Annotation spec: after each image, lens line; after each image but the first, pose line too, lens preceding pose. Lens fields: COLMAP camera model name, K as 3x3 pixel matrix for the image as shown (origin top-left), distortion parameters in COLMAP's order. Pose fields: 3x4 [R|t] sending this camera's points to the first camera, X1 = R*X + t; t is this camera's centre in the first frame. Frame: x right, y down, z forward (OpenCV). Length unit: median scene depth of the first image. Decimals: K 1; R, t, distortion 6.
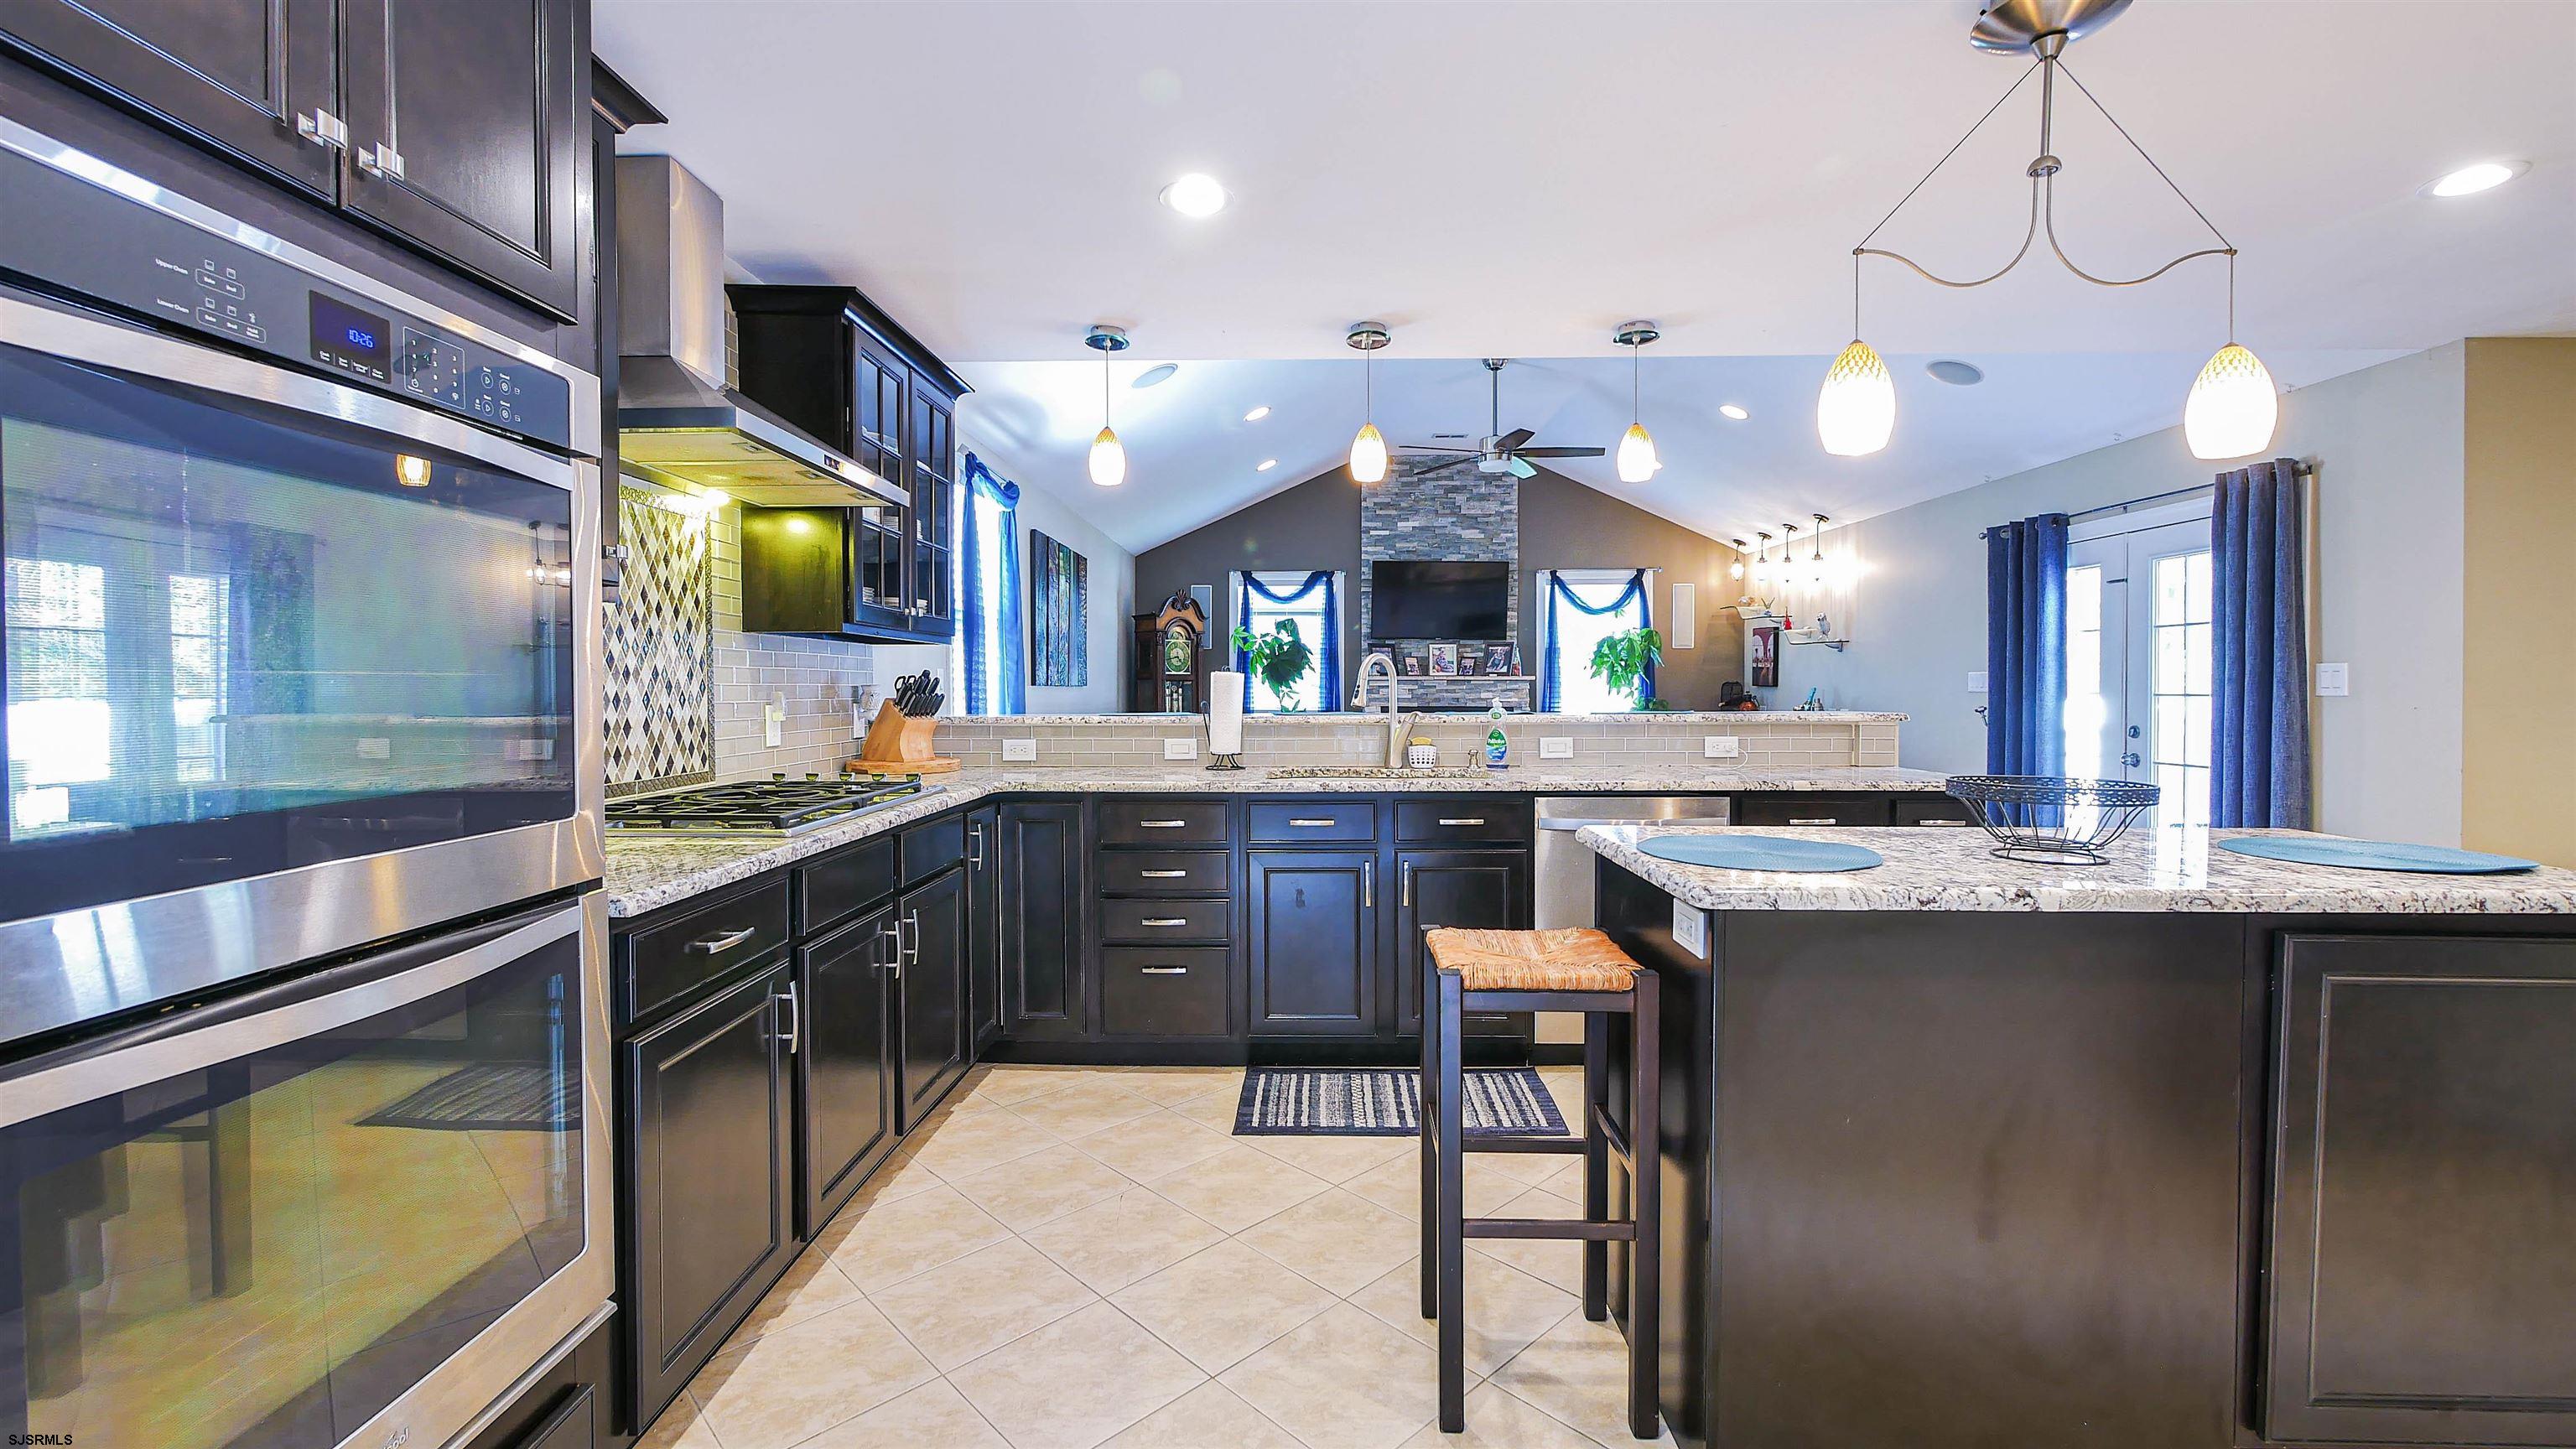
lens RADIAL K [[1063.8, 0, 1291.7], [0, 1063.8, 703.6], [0, 0, 1]] dist [-0.005903, 0.001200]
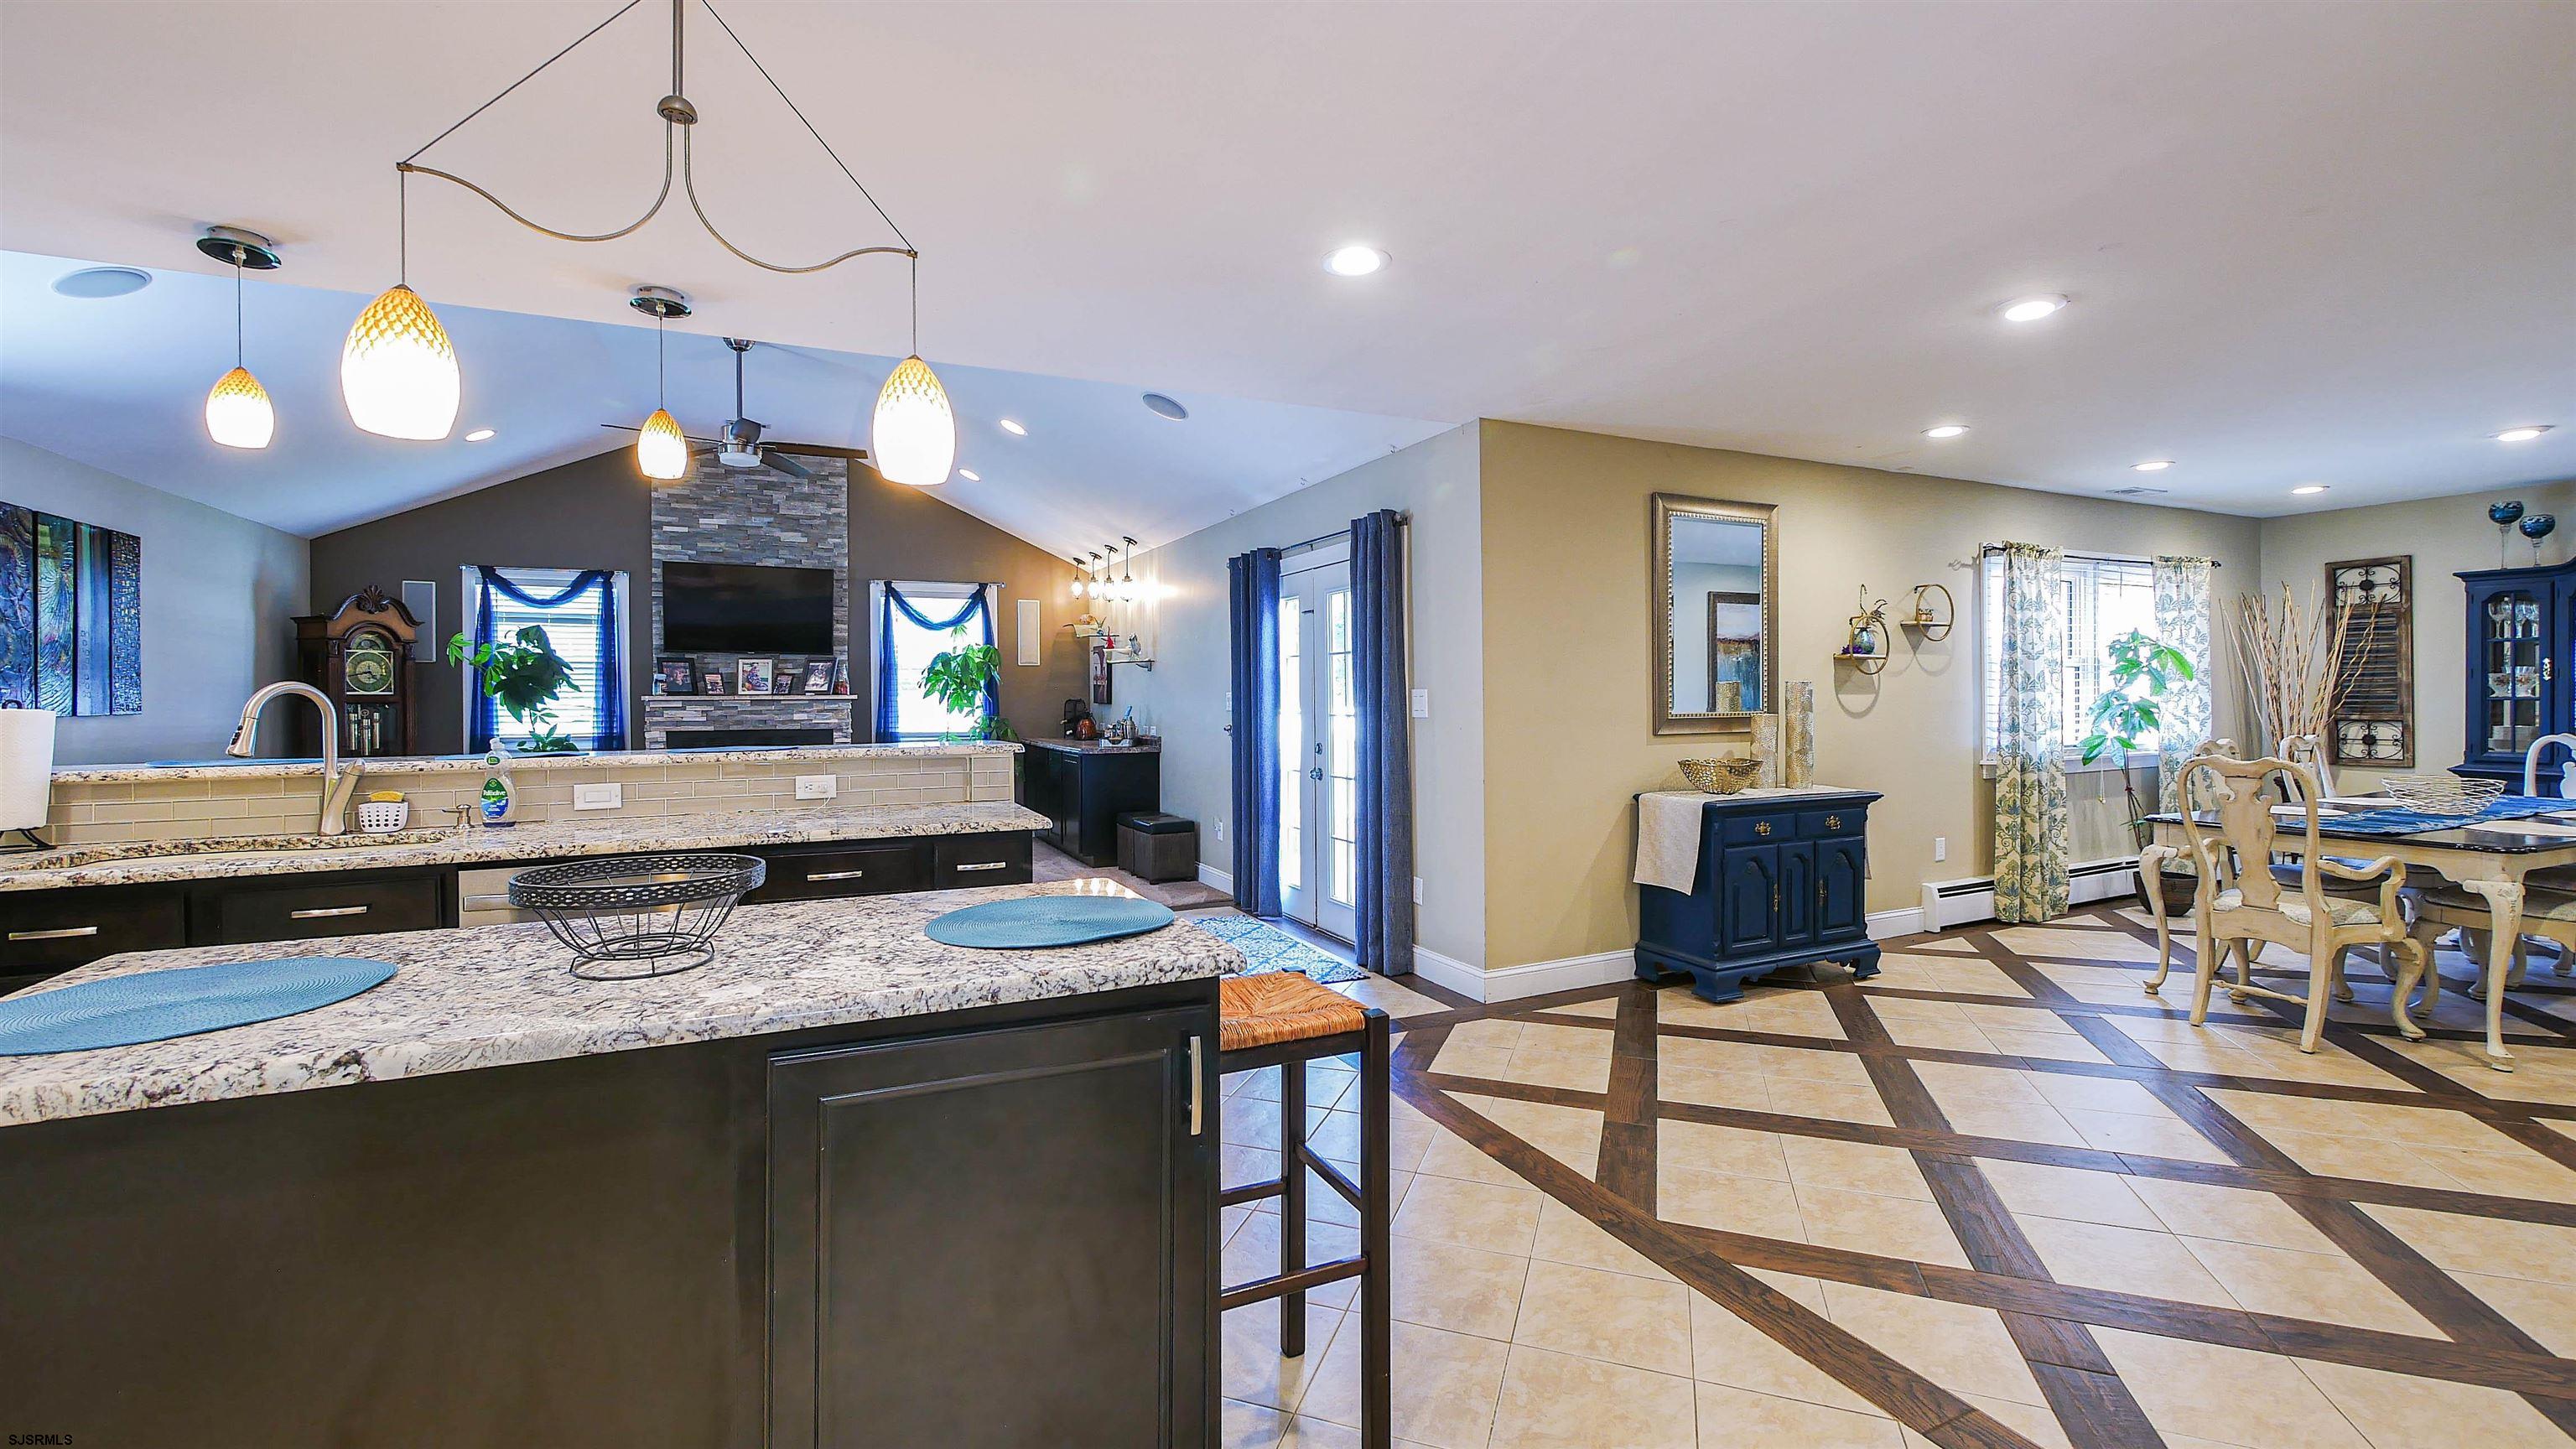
lens RADIAL K [[1063.8, 0, 1281.7], [0, 1063.8, 695.4], [0, 0, 1]] dist [-0.005903, 0.001200]
pose [[0.896243, -0.005140, 0.443534, 0.364013], [0.012982, 0.999808, -0.014645, -0.017735], [-0.443374, 0.018883, 0.896138, 0.032821]]
